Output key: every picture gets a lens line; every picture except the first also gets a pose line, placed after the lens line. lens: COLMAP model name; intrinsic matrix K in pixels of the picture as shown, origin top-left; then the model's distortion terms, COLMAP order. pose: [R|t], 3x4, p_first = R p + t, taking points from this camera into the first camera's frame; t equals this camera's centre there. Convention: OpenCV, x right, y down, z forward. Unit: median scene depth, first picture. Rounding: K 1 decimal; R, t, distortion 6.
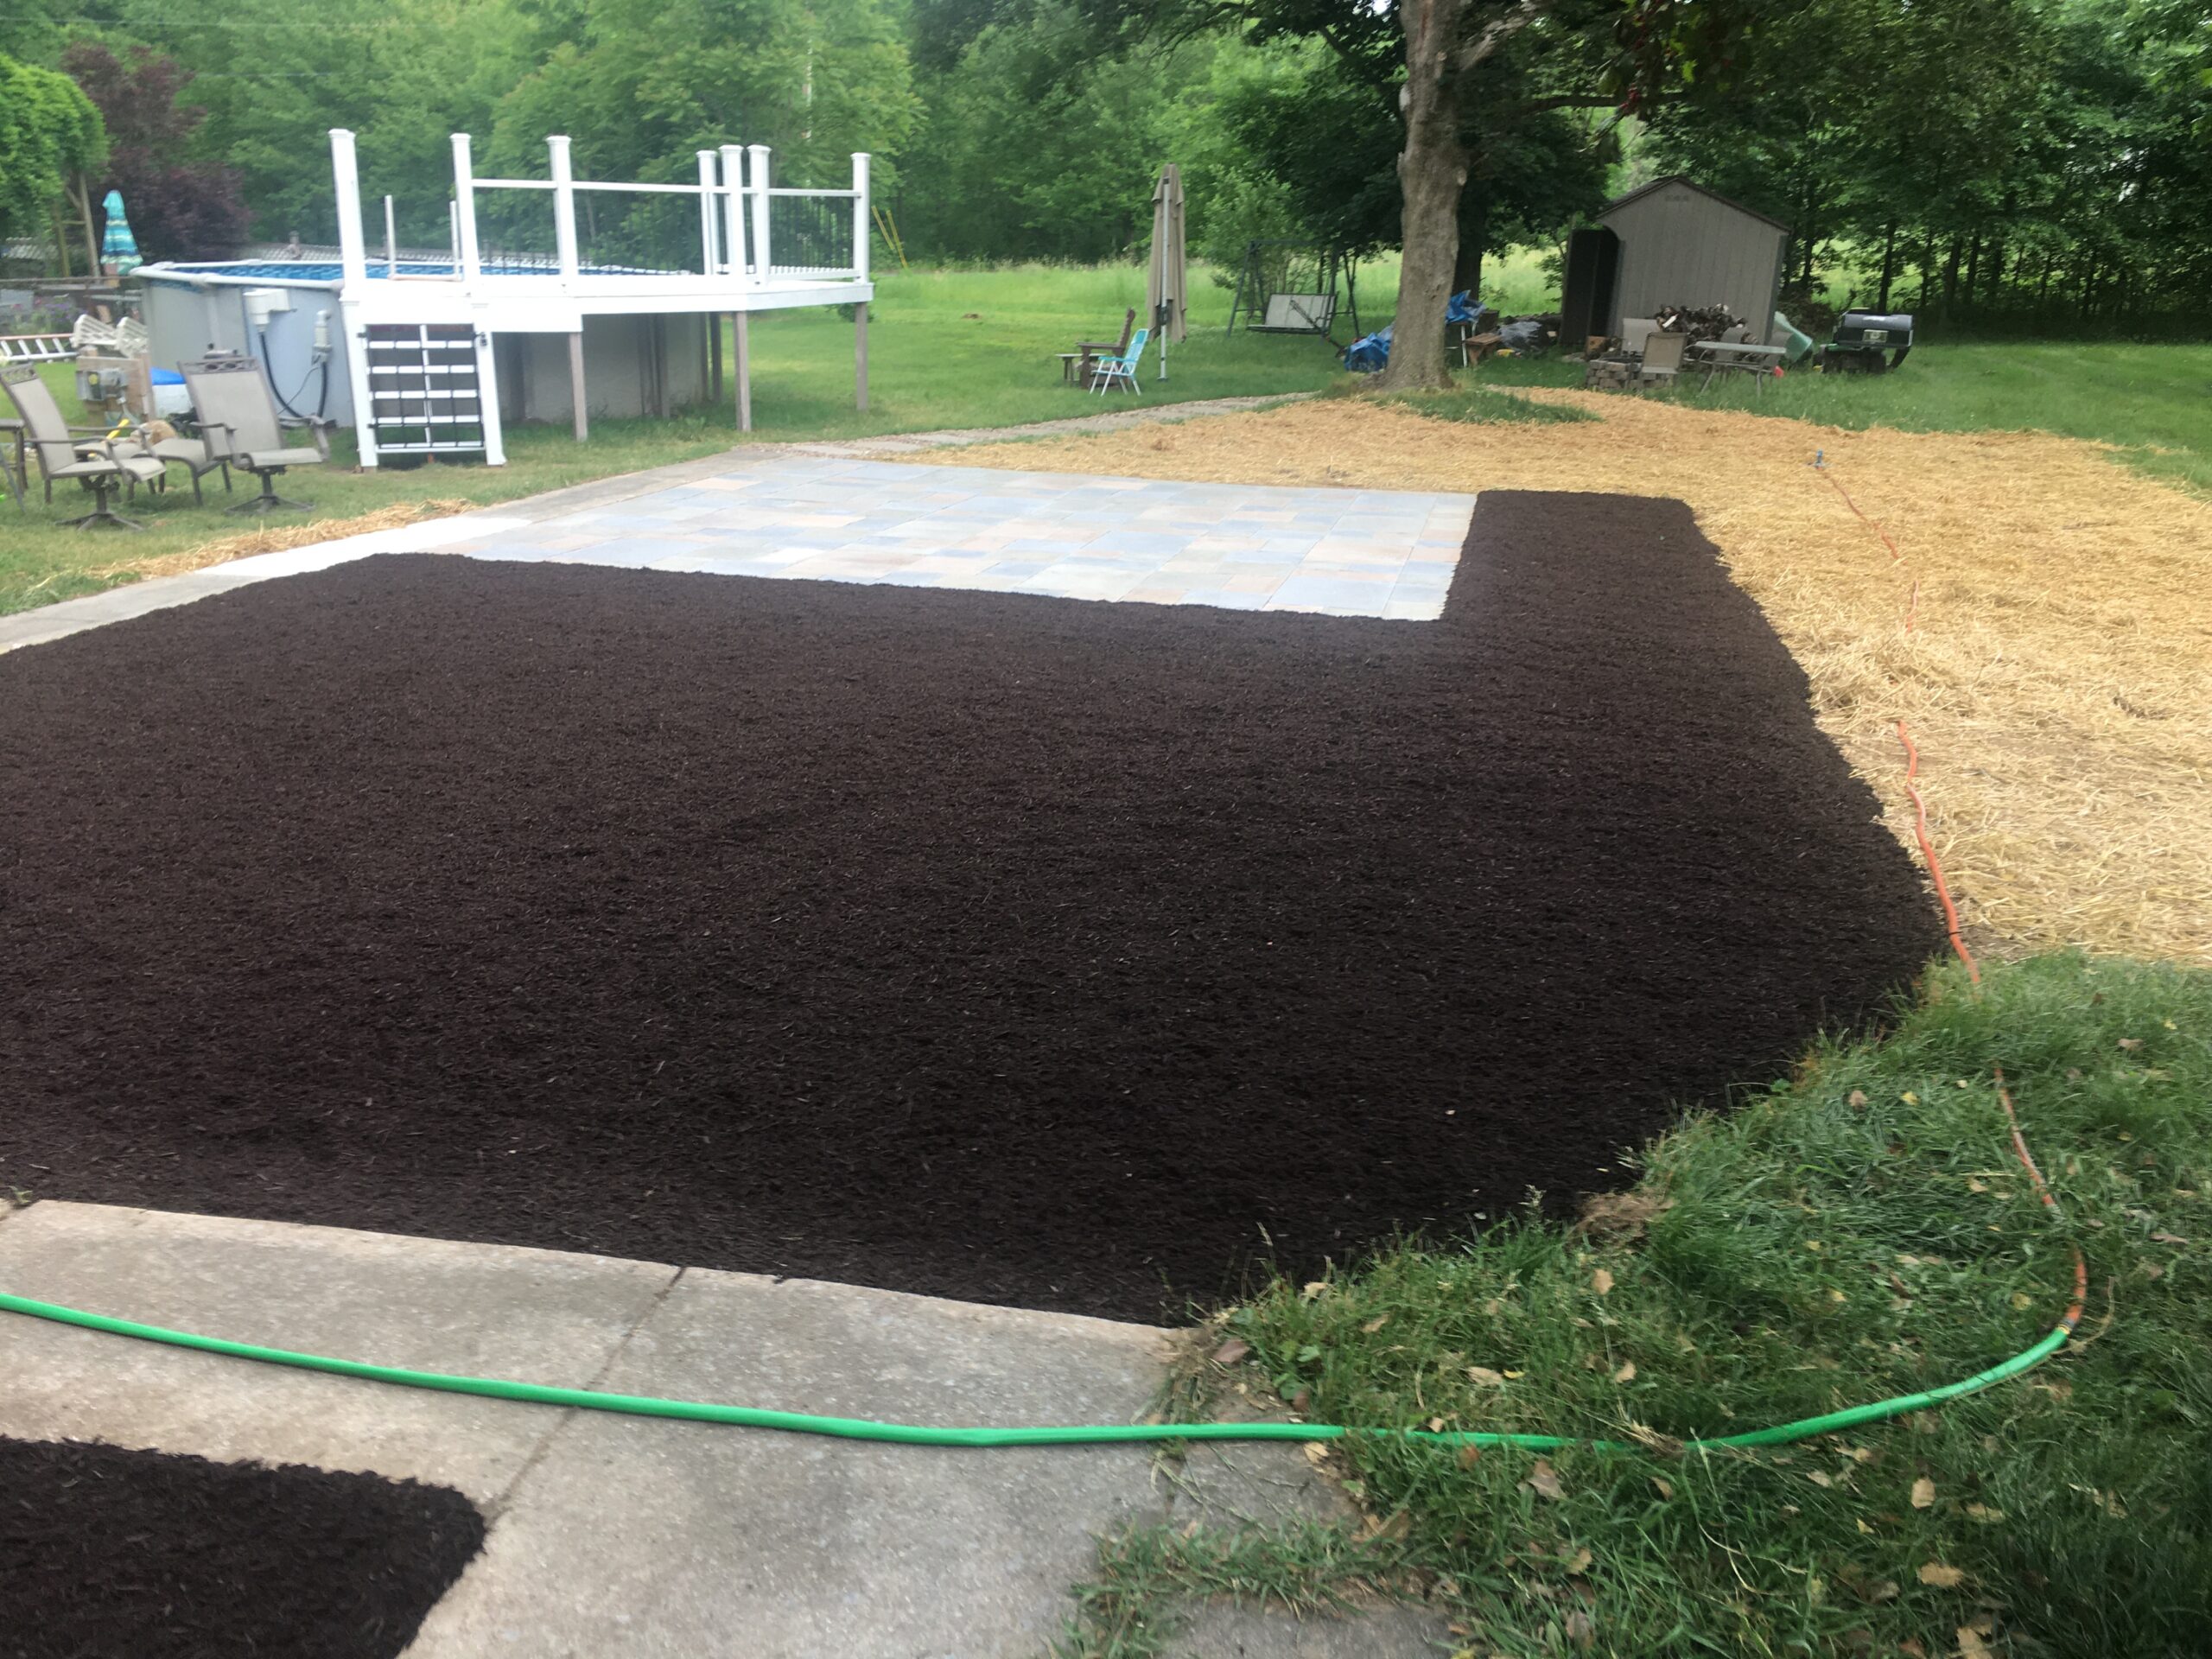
lens RADIAL K [[1837.8, 0, 1104.8], [0, 1837.8, 832.4], [0, 0, 1]] dist [0.006801, -0.036171]
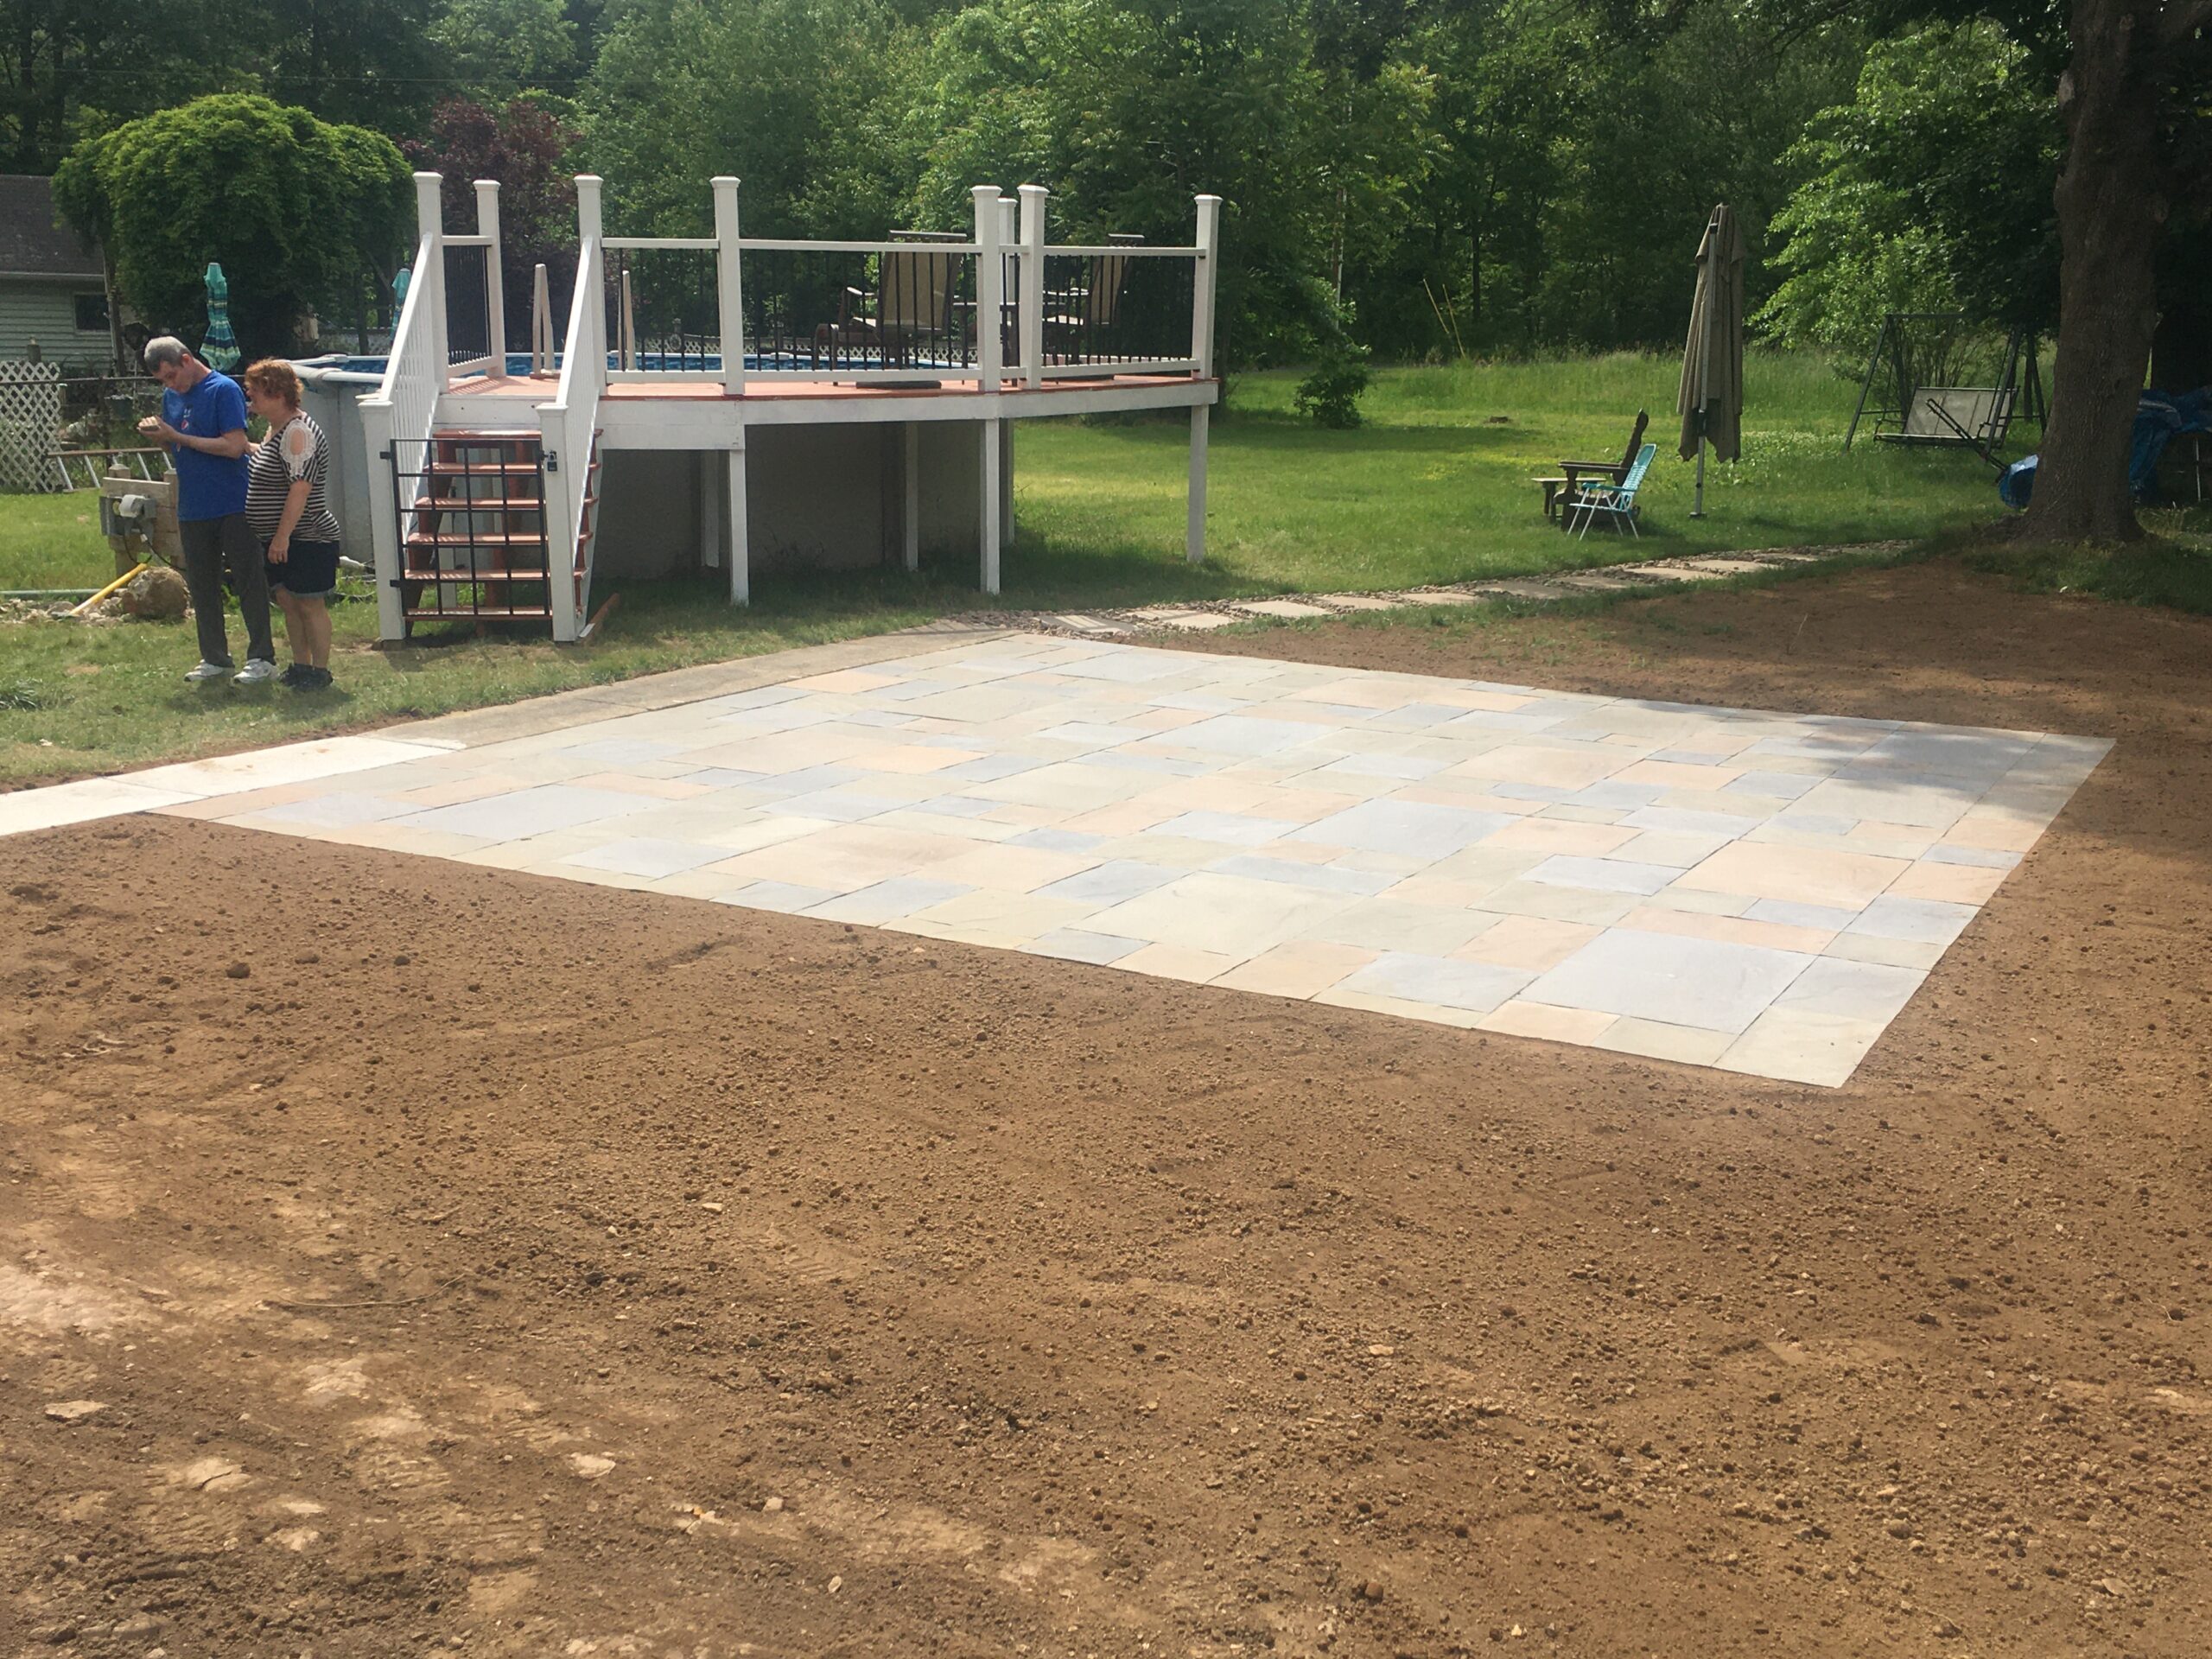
lens RADIAL K [[2311.6, 0, 1103.8], [0, 2311.6, 840.0], [0, 0, 1]] dist [-0.002941, 0.000000]
pose [[0.962624, 0.048968, -0.266379, 0.075964], [-0.073233, 0.993944, -0.081931, -0.057041], [0.260754, 0.098377, 0.960380, 0.187988]]
